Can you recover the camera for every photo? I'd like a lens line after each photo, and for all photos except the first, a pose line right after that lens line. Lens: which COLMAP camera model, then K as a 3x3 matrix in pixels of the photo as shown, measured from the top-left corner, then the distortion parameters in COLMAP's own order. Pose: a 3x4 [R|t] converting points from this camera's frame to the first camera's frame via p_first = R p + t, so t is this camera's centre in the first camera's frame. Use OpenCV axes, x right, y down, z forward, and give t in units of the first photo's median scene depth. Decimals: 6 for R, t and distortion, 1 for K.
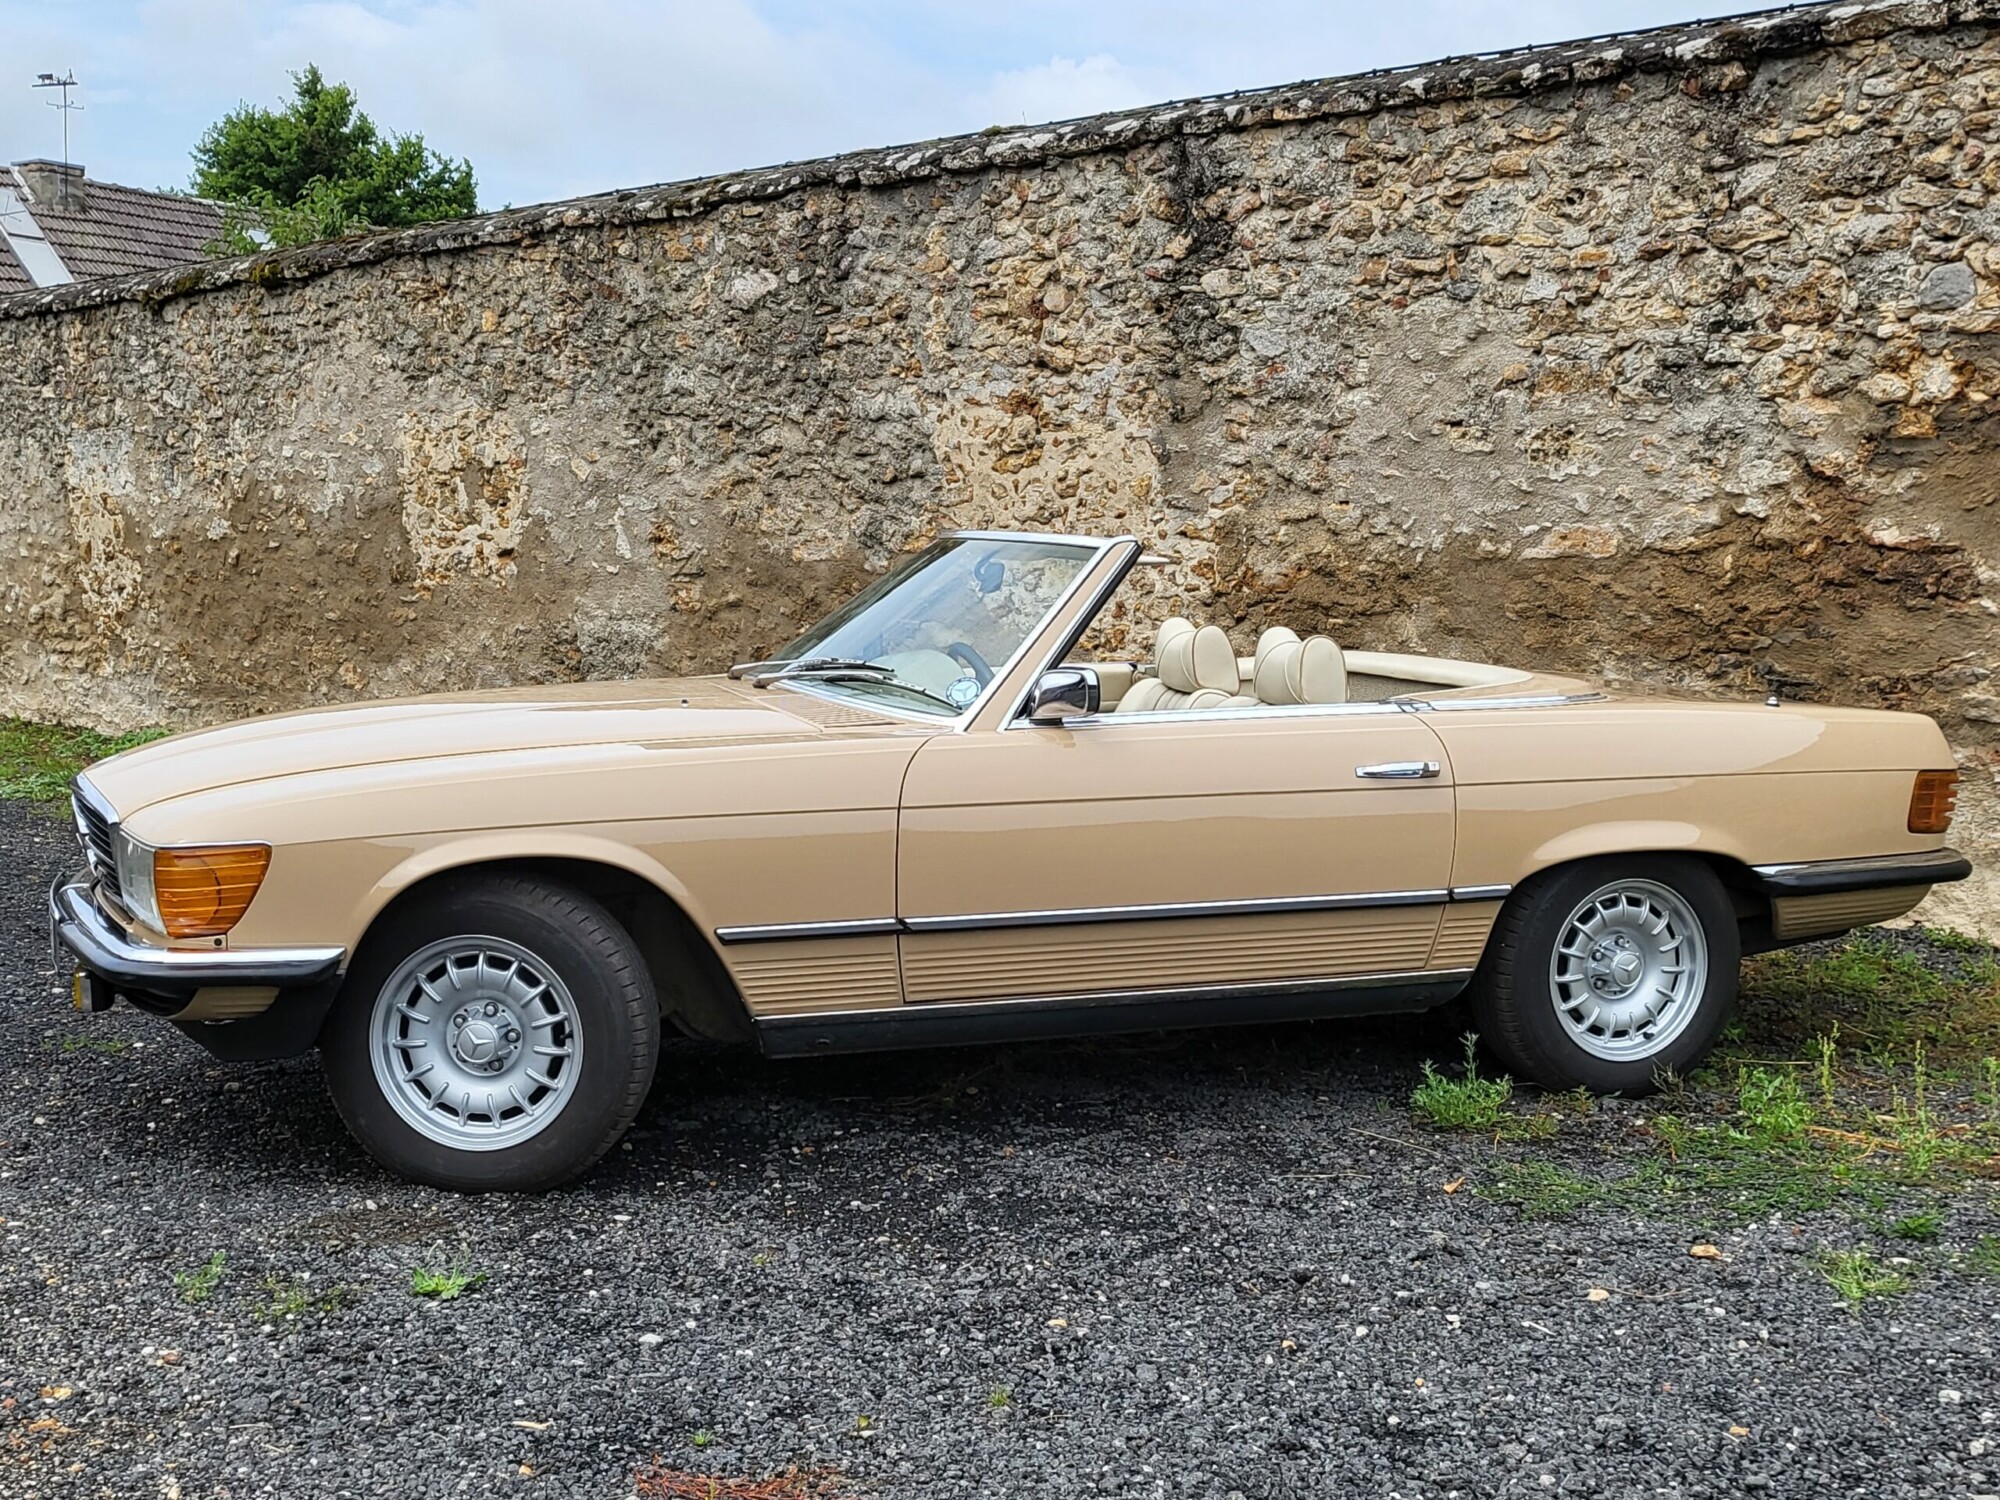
lens RADIAL K [[2337.7, 0, 986.5], [0, 2337.7, 735.5], [0, 0, 1]] dist [-0.004719, 0.000000]
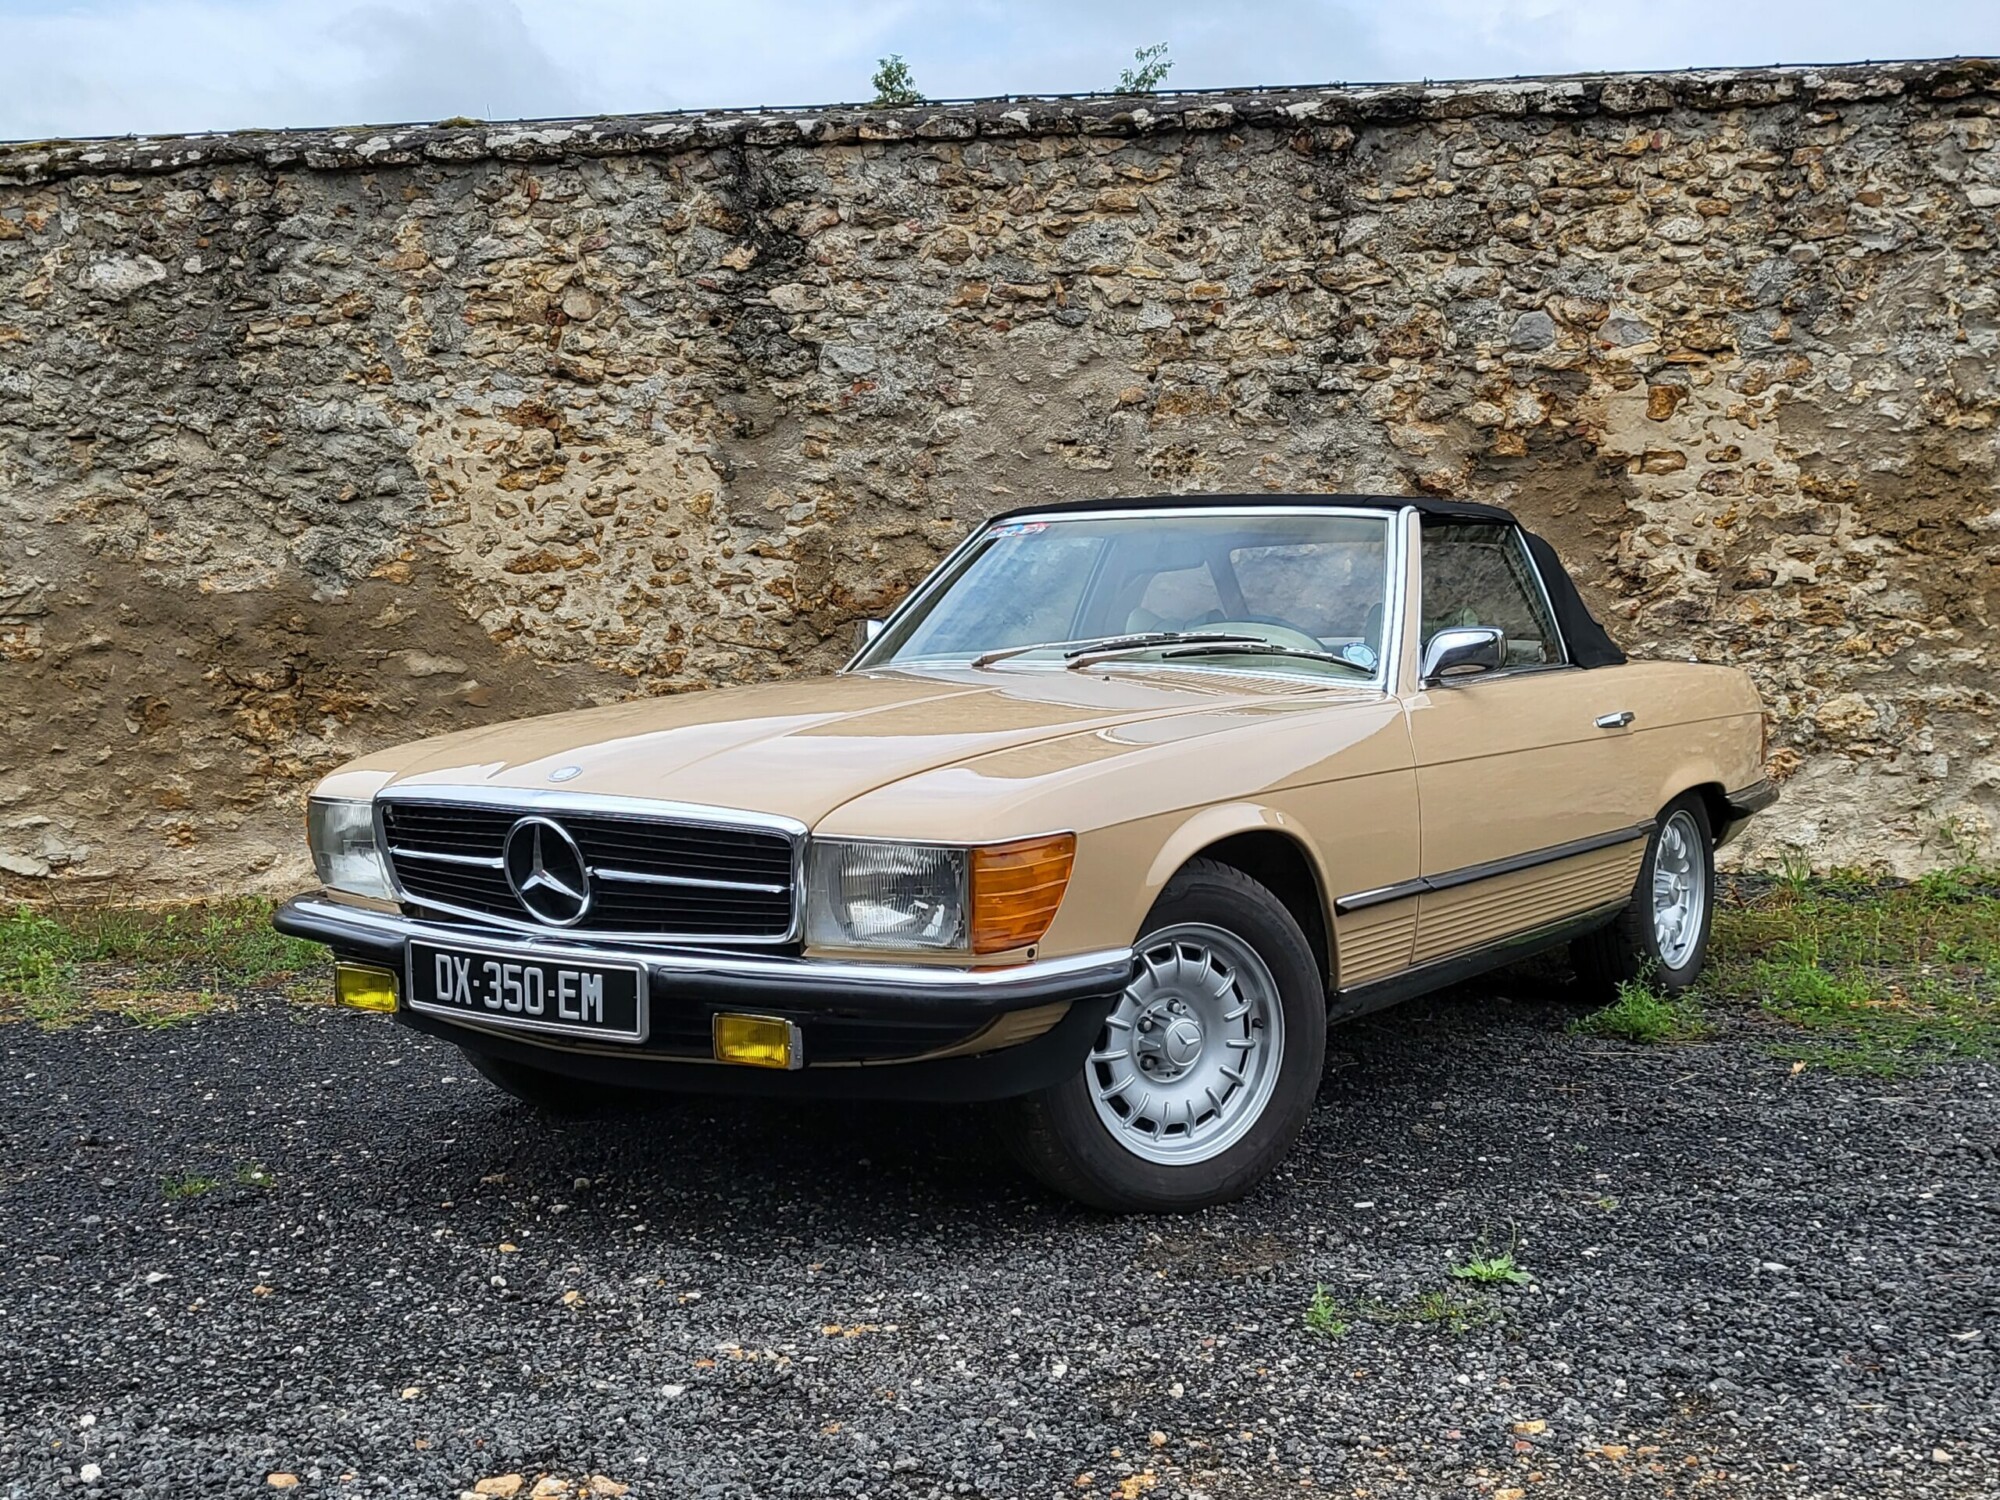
lens RADIAL K [[2337.7, 0, 979.9], [0, 2337.7, 759.1], [0, 0, 1]] dist [-0.004719, 0.000000]
pose [[0.811870, -0.051775, 0.581538, -0.447125], [0.066461, 0.997781, -0.003951, 0.010937], [-0.580043, 0.041857, 0.813510, 0.168208]]
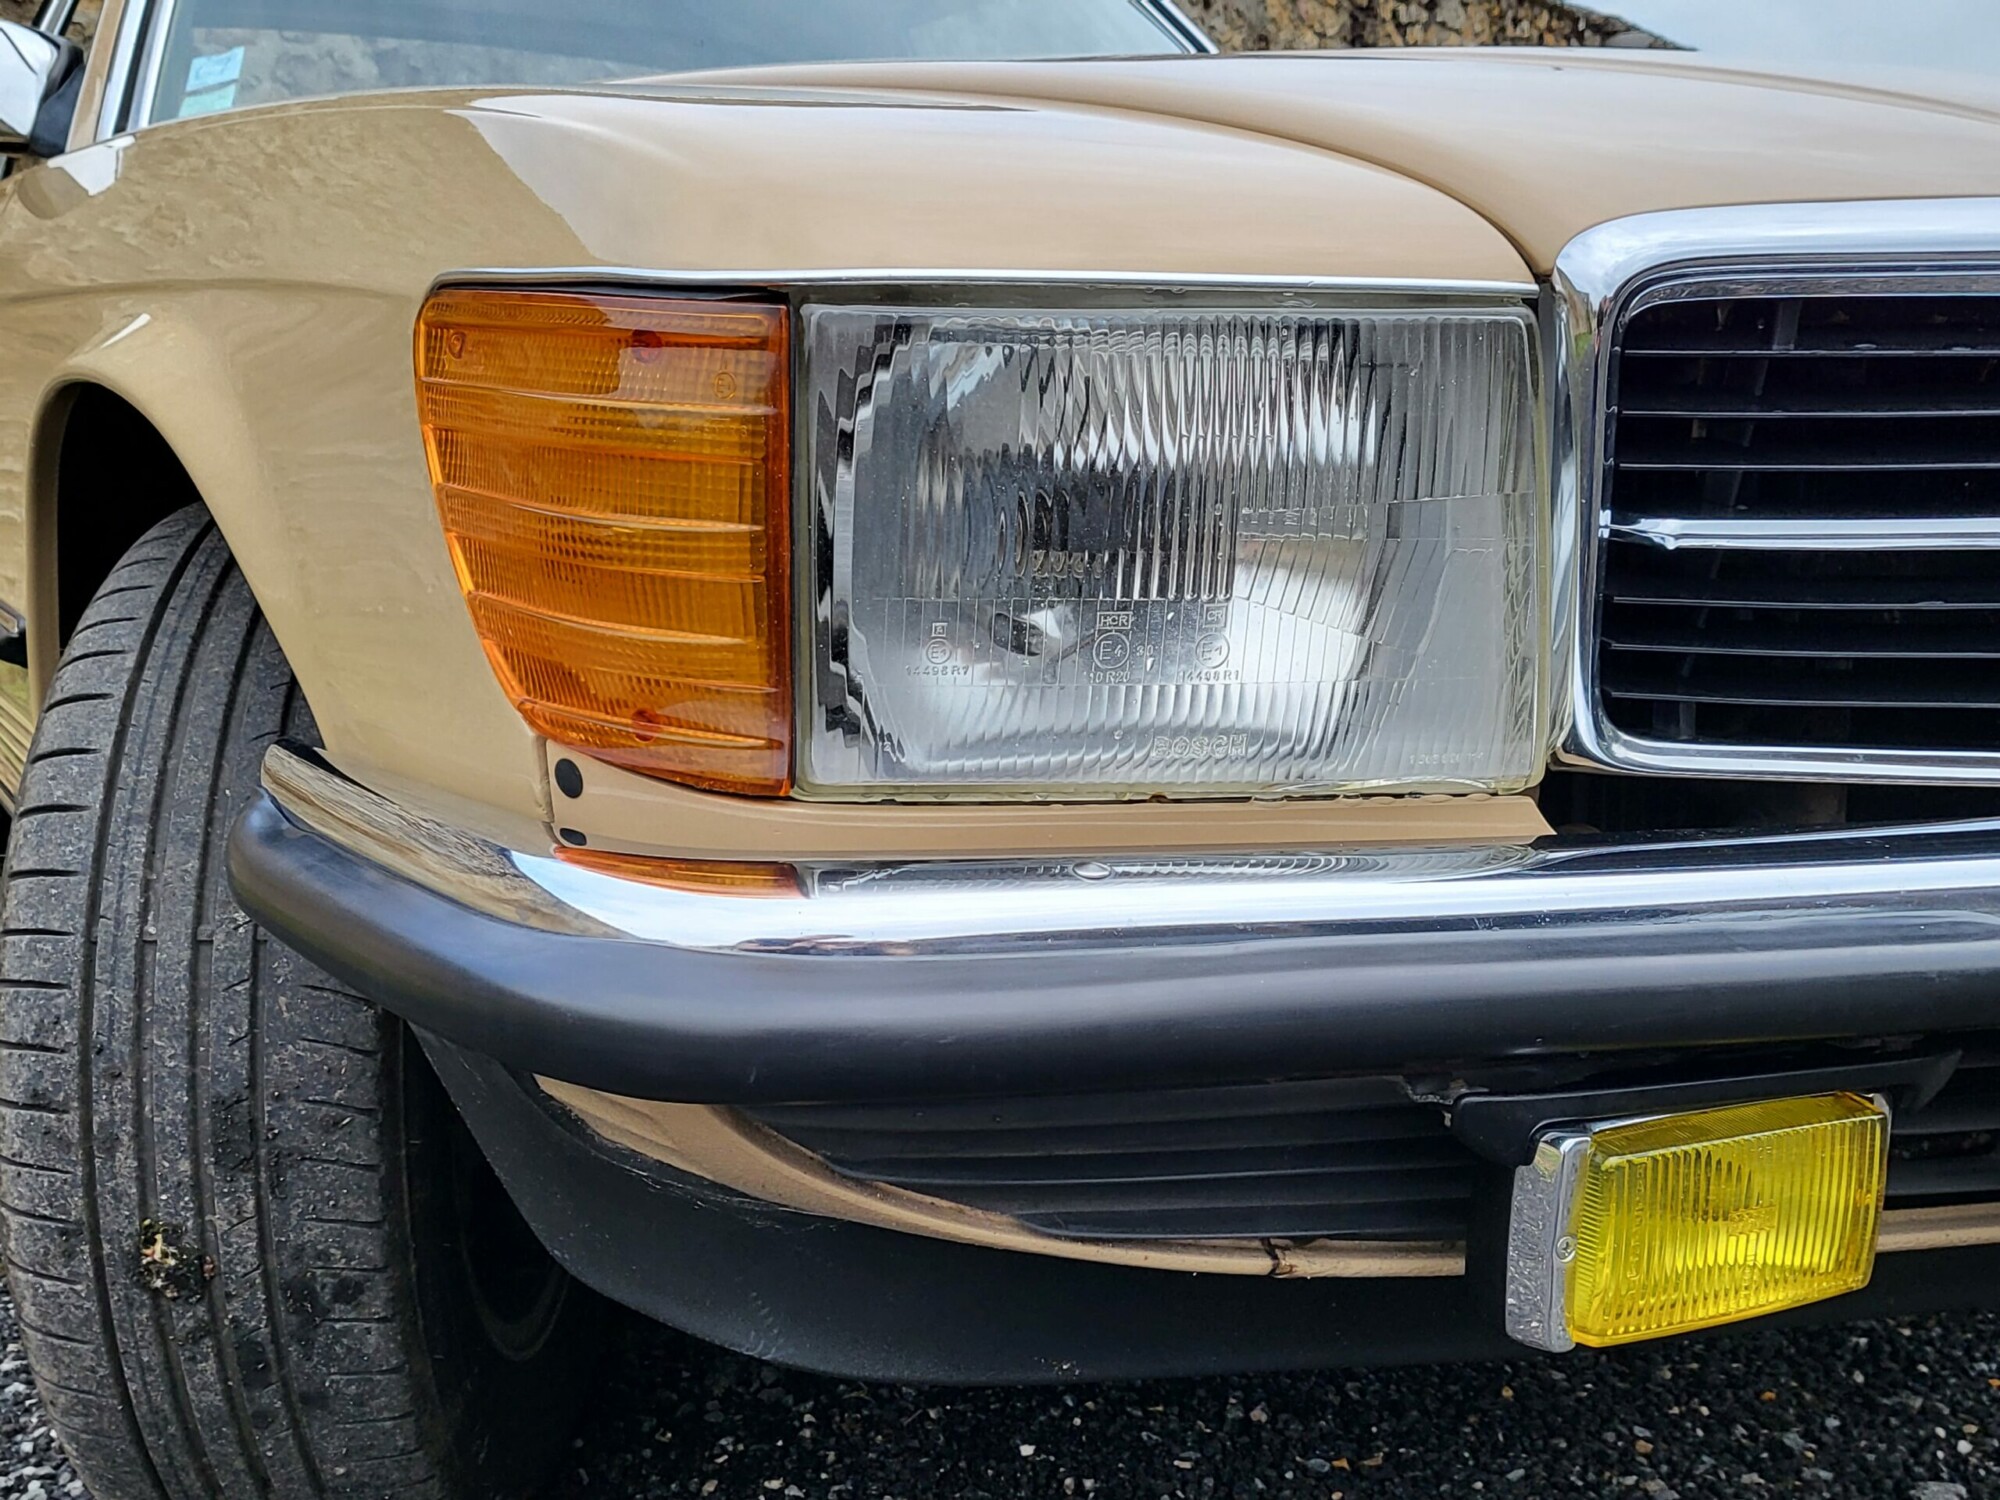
lens RADIAL K [[2337.7, 0, 1011.4], [0, 2337.7, 754.7], [0, 0, 1]] dist [-0.004719, 0.000000]
pose [[-0.165221, -0.151595, 0.974536, -0.349975], [0.078544, 0.982956, 0.166220, 0.011224], [-0.983124, 0.104007, -0.150498, 0.715925]]
